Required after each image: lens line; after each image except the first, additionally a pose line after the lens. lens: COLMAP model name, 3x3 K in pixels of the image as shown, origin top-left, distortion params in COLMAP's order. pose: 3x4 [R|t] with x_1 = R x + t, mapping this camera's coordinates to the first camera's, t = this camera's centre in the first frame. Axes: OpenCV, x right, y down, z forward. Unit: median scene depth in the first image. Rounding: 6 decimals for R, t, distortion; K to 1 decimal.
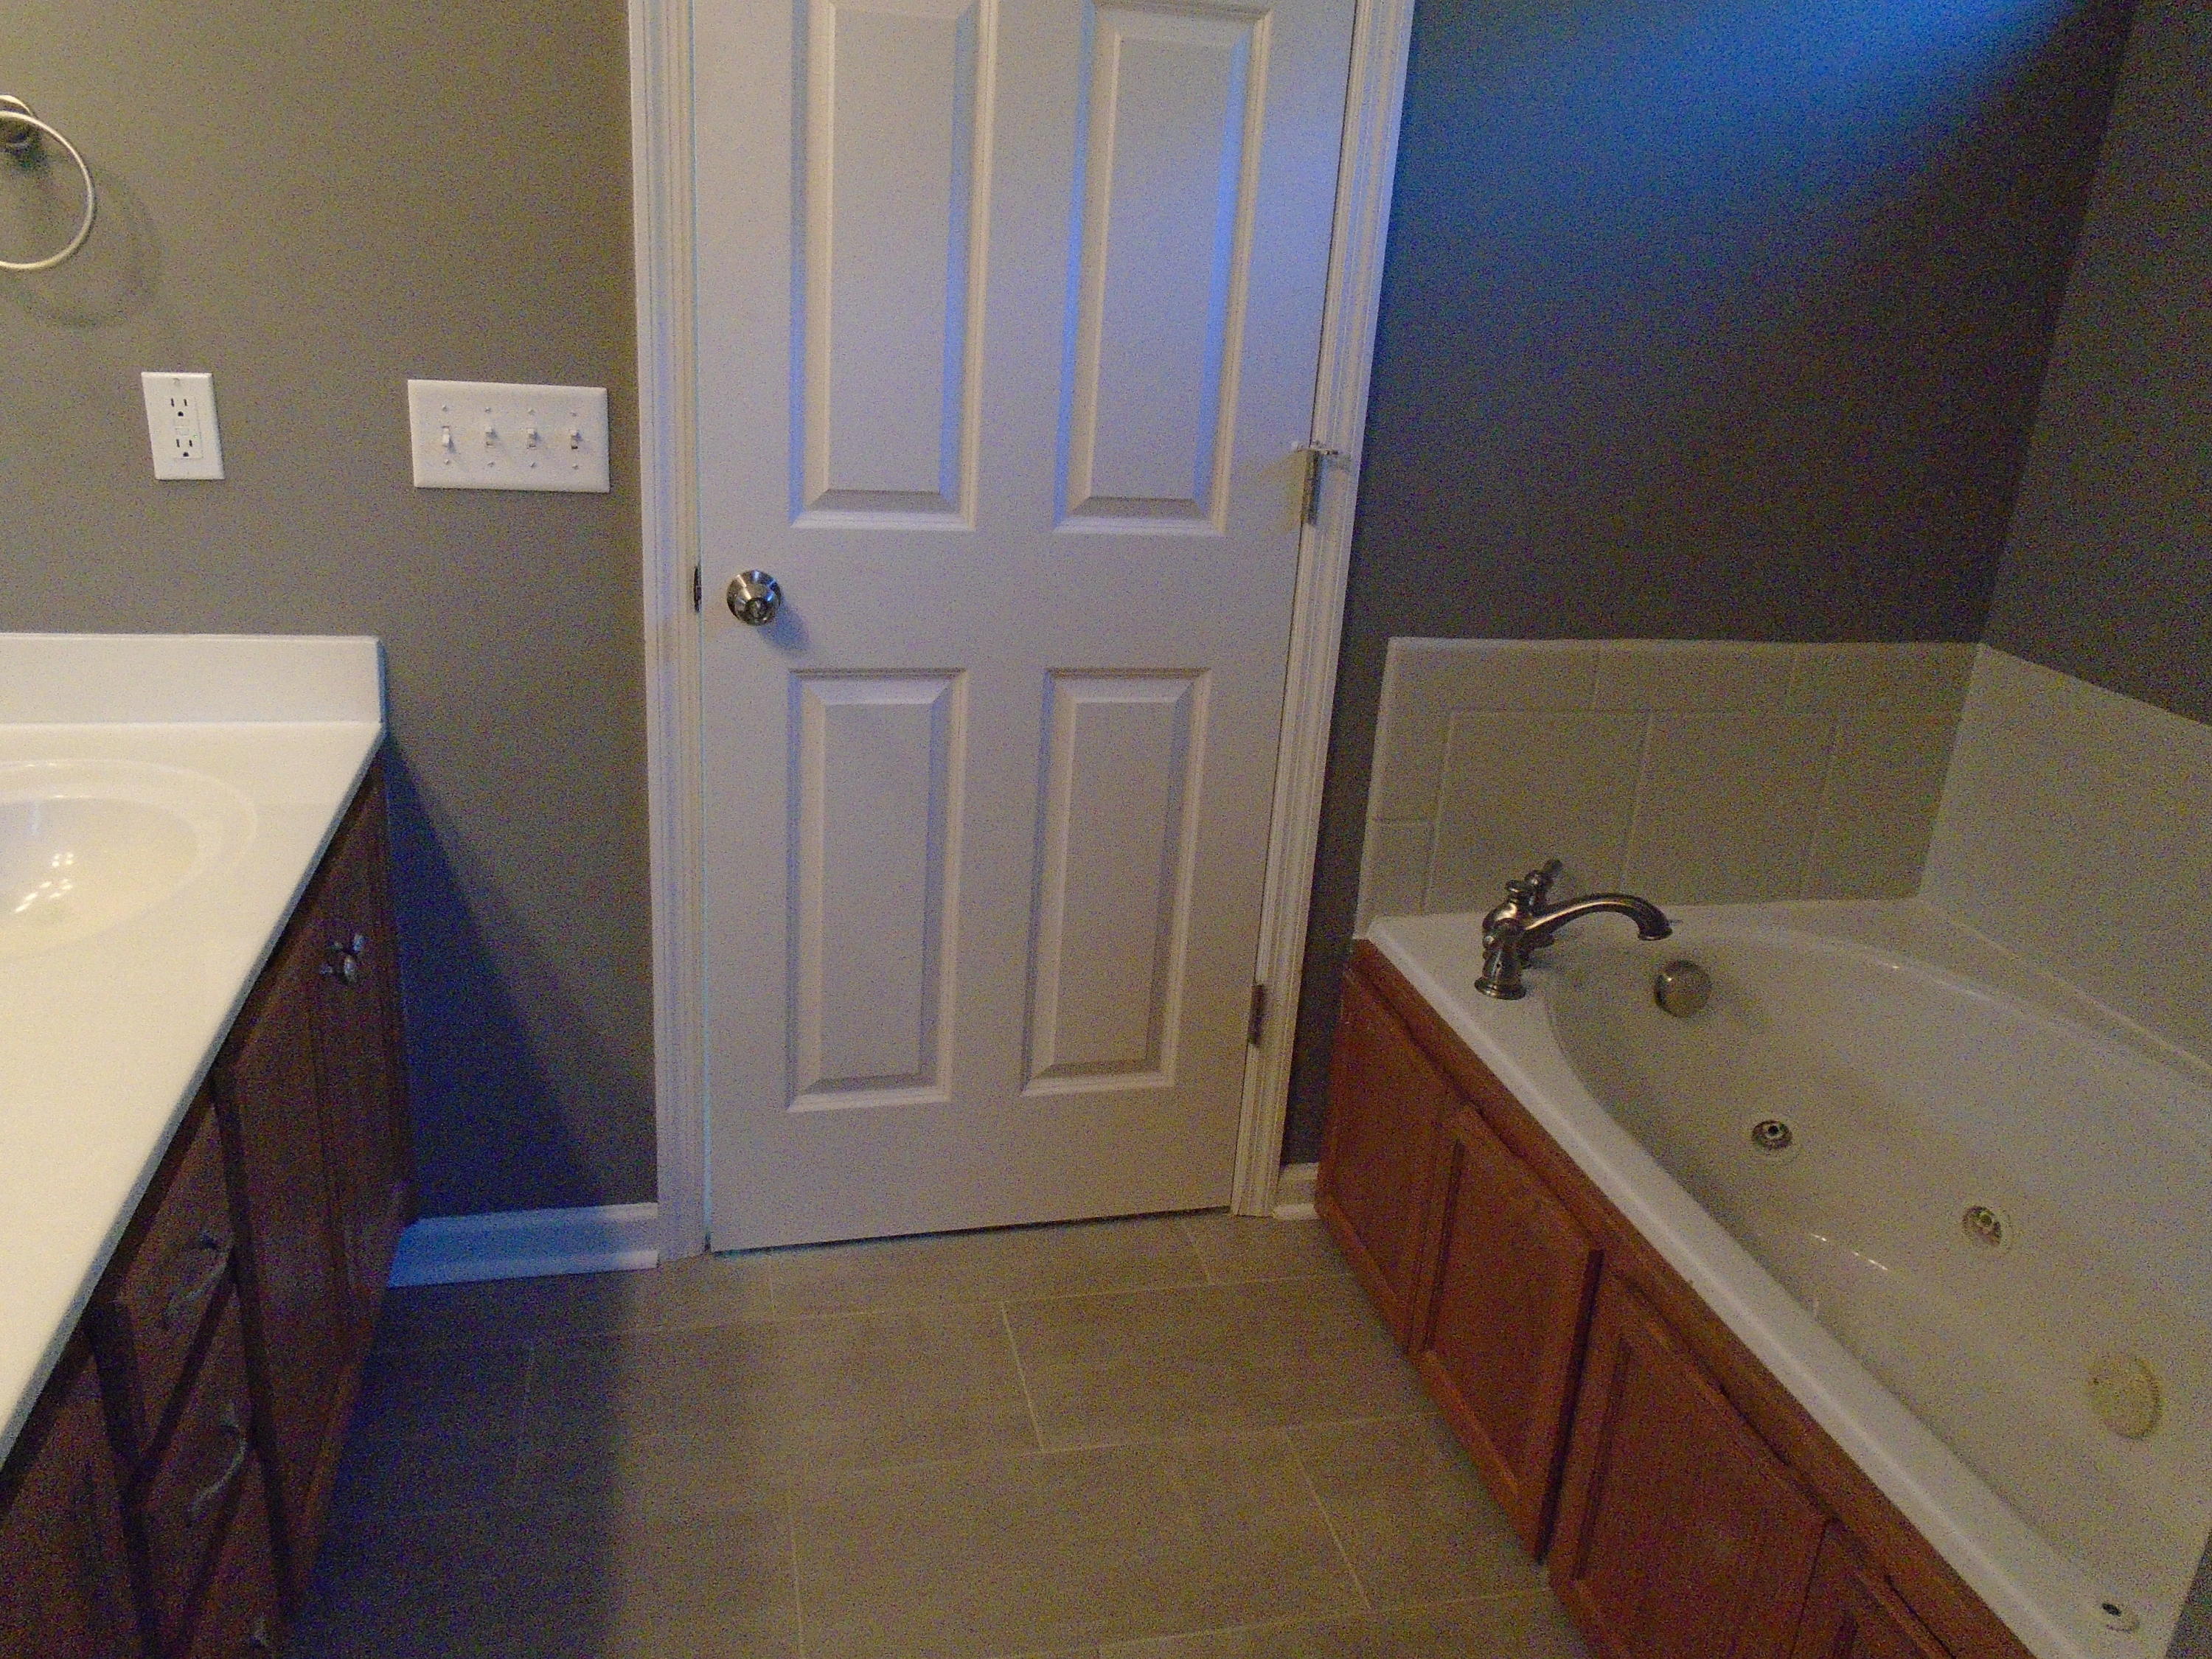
lens RADIAL K [[1706.5, 0, 1107.4], [0, 1706.5, 826.8], [0, 0, 1]] dist [-0.006636, -0.001255]
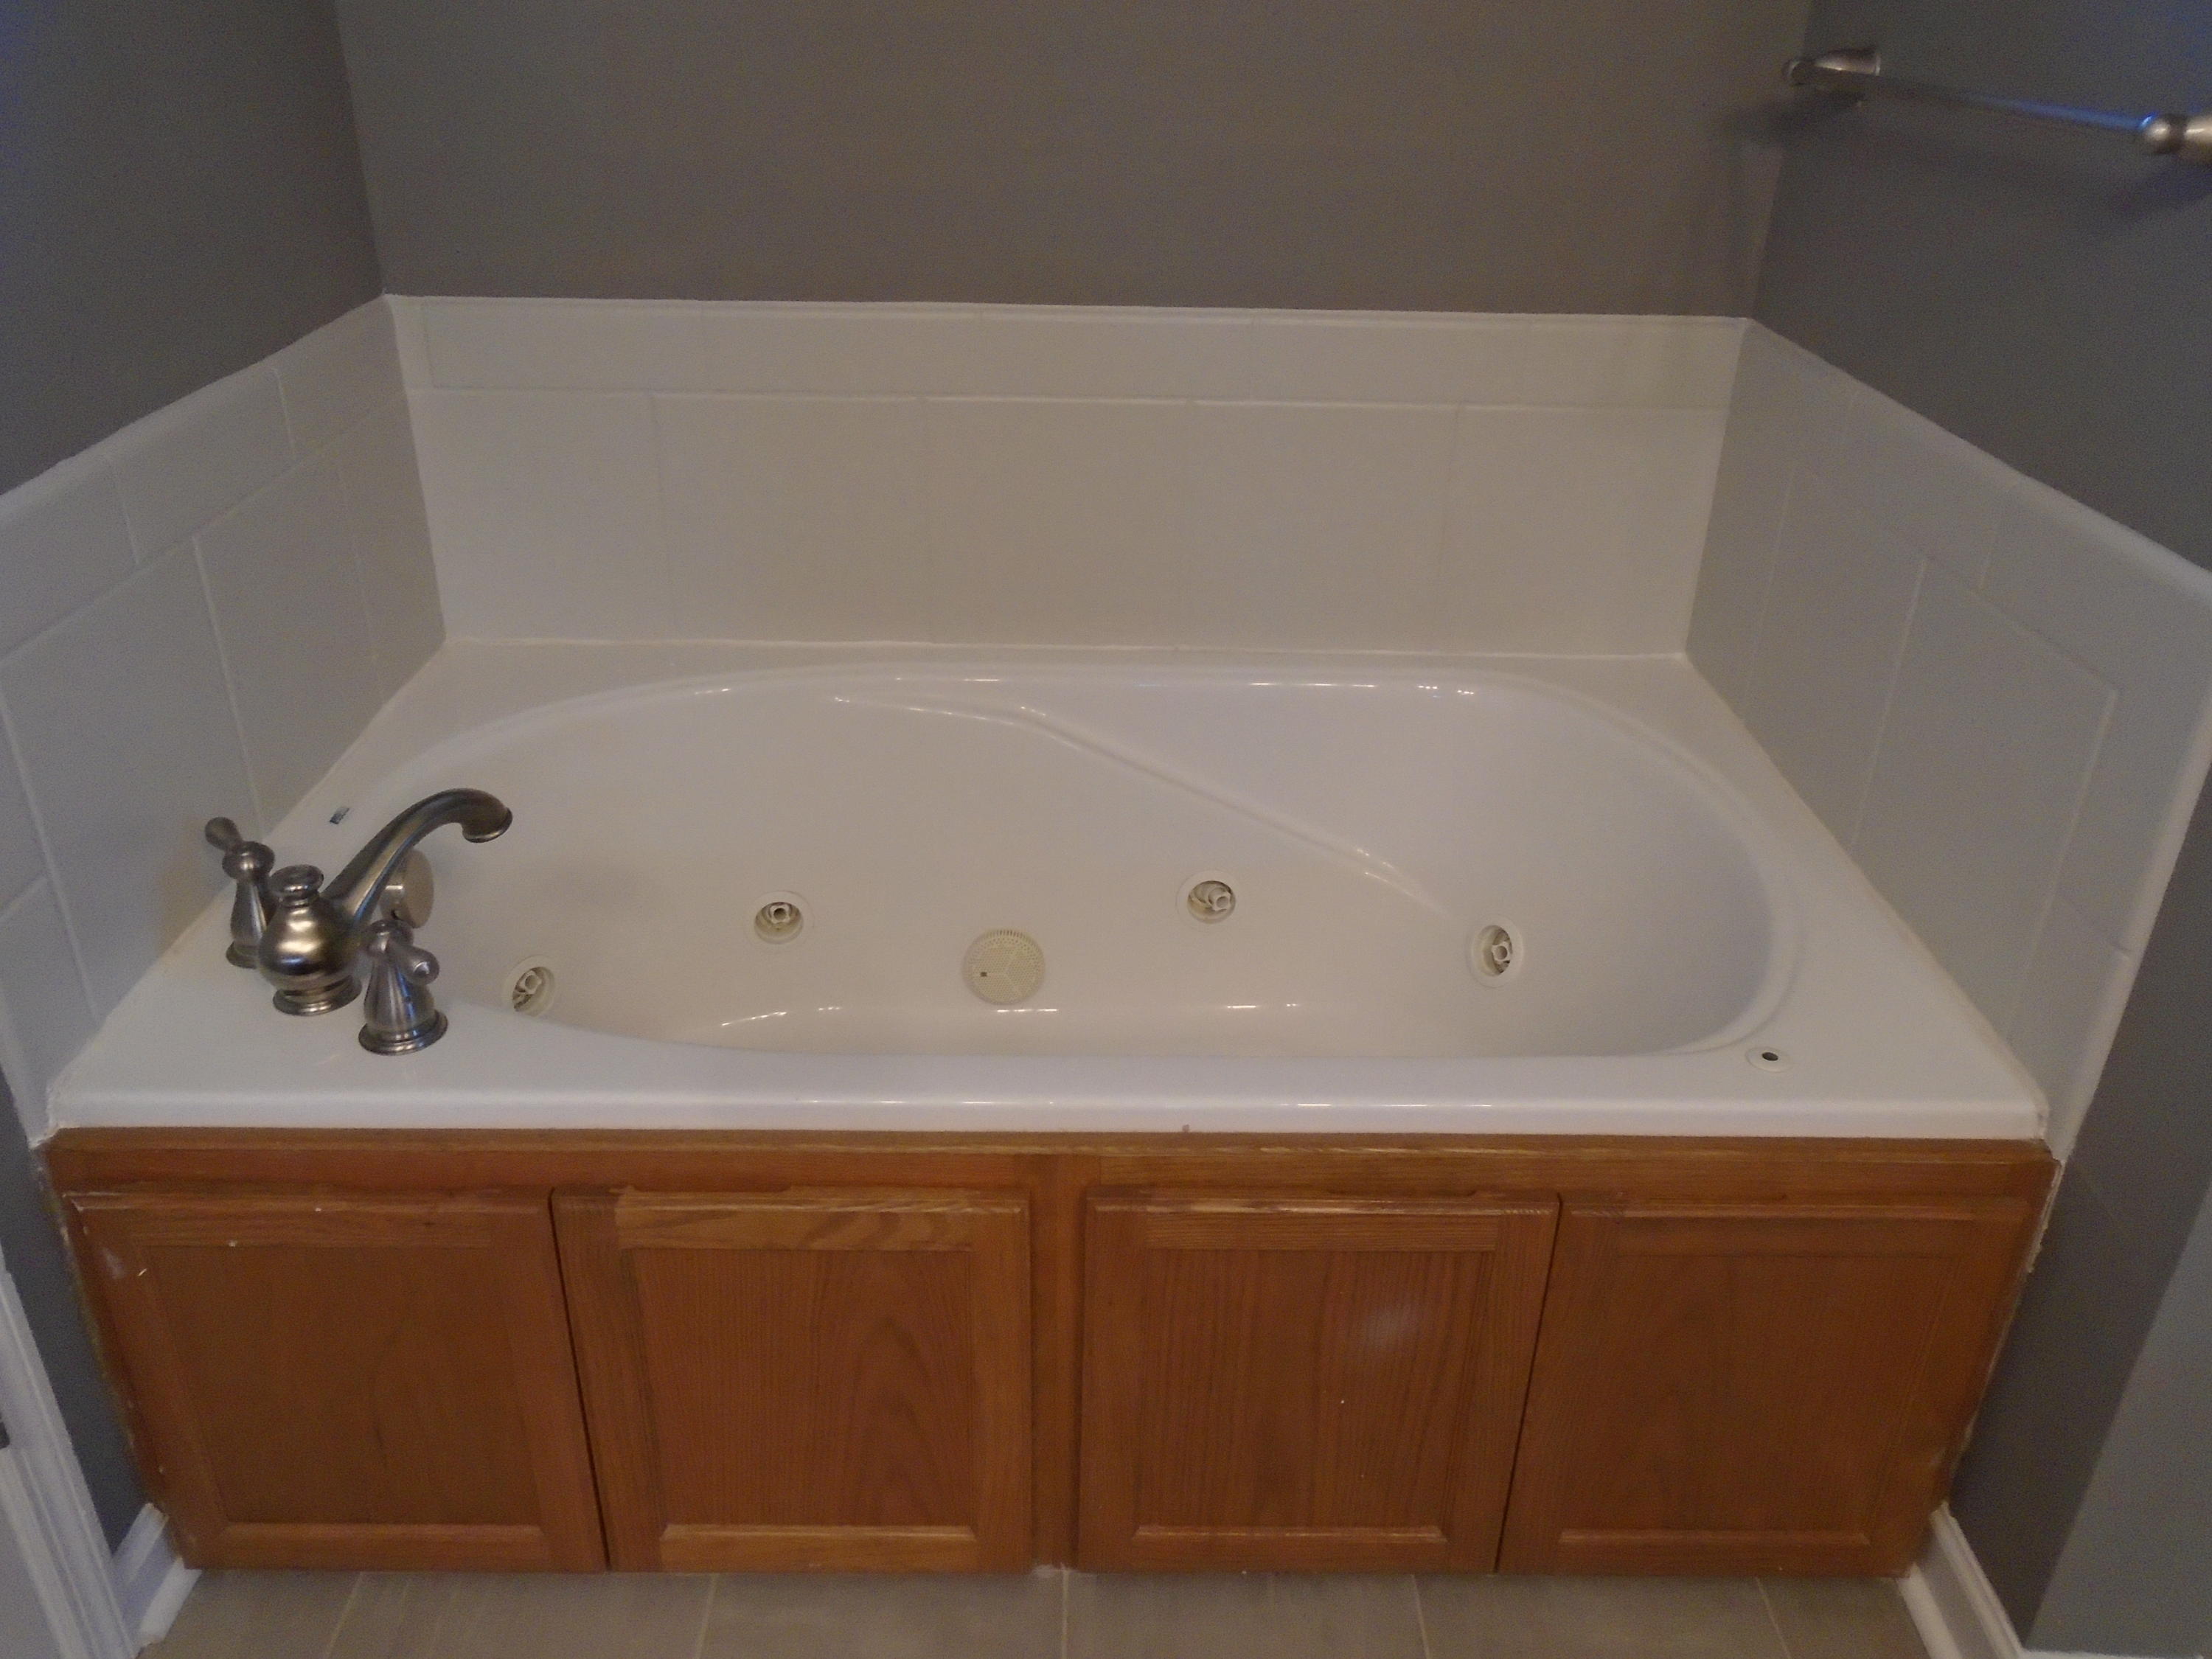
lens RADIAL K [[1706.5, 0, 1105.1], [0, 1706.5, 834.1], [0, 0, 1]] dist [-0.006636, -0.001255]
pose [[0.221867, -0.511567, 0.830105, -0.166919], [0.327331, 0.840995, 0.430791, -0.132303], [-0.918493, 0.176141, 0.354041, 0.512031]]
